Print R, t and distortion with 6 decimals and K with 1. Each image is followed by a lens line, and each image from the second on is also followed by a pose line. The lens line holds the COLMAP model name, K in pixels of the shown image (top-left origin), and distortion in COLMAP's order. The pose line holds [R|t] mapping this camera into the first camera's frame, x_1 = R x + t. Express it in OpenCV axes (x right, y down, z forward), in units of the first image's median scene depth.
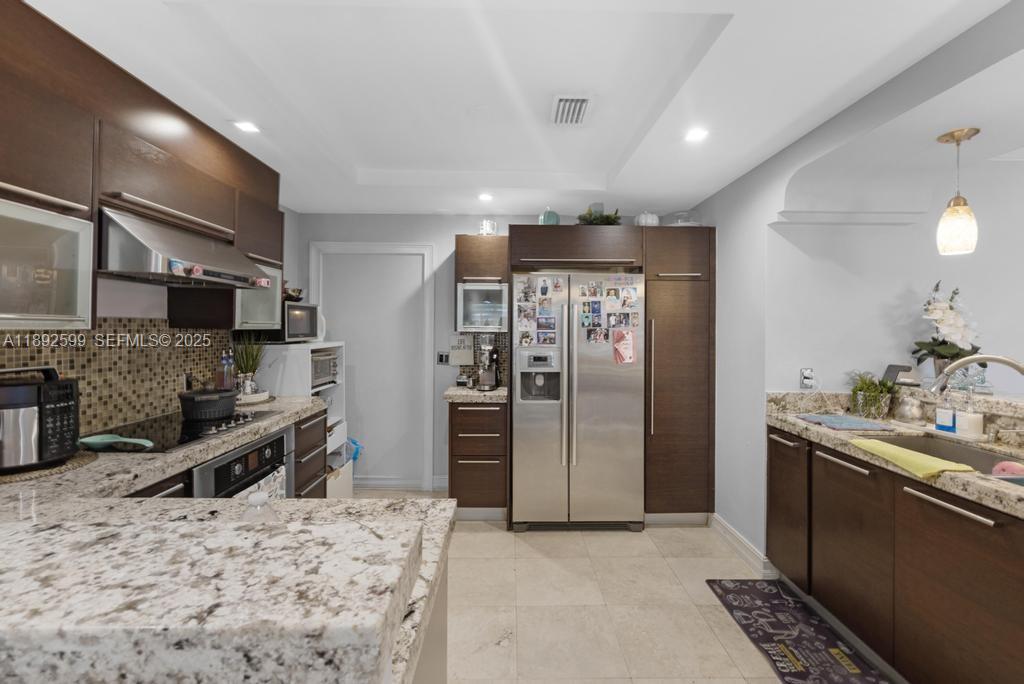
lens RADIAL K [[415.5, 0, 516.9], [0, 415.5, 330.9], [0, 0, 1]] dist [0.000149, -0.000035]
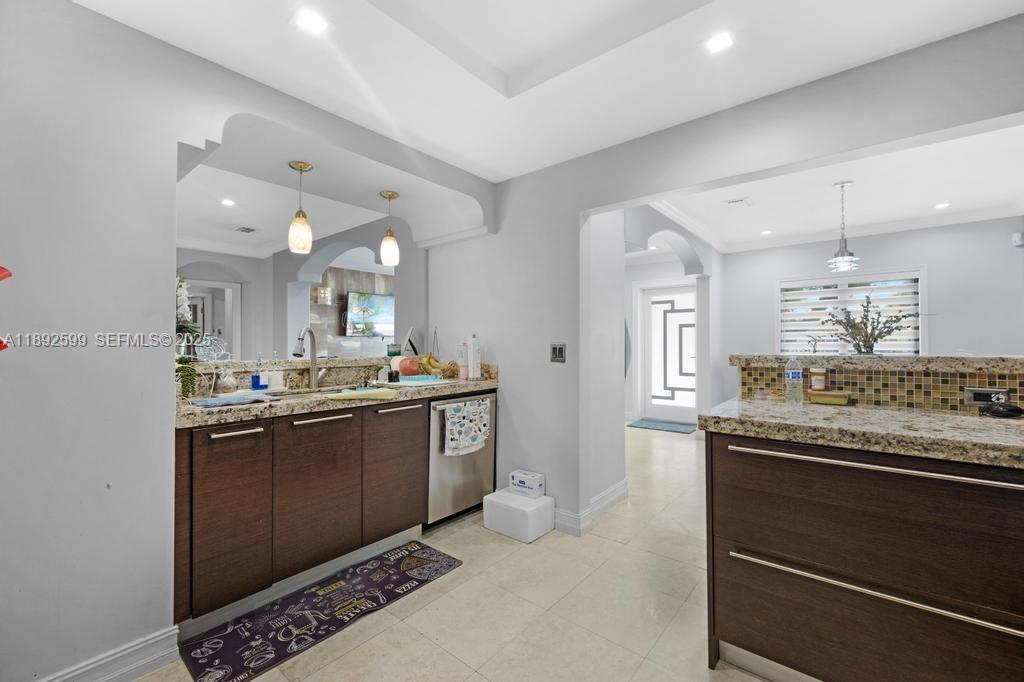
lens RADIAL K [[440.2, 0, 512.0], [0, 440.2, 341.0], [0, 0, 1]] dist [-0.000542, -0.000076]
pose [[-0.761560, -0.001696, 0.648092, -0.351678], [-0.001516, 0.999999, 0.000836, 0.093563], [-0.648093, -0.000346, -0.761561, 1.451264]]
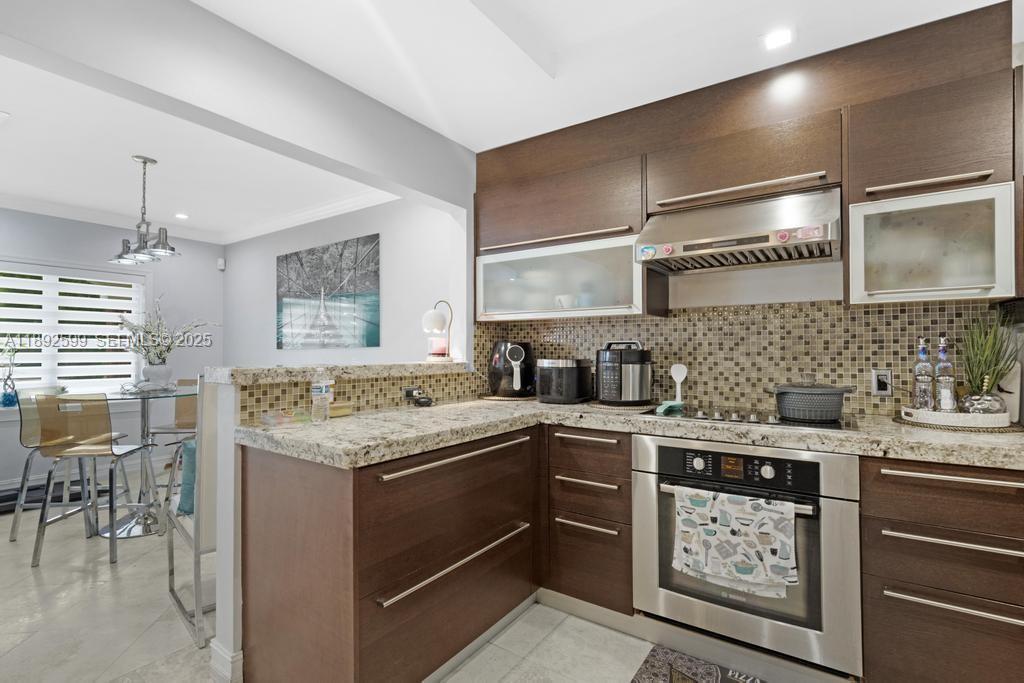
lens RADIAL K [[470.6, 0, 527.9], [0, 470.6, 351.9], [0, 0, 1]] dist [-0.001721, -0.000192]
pose [[-0.563038, -0.010779, -0.826361, 0.325515], [-0.007285, 0.999941, -0.008080, 0.100126], [0.826399, 0.001471, -0.563083, 1.168067]]
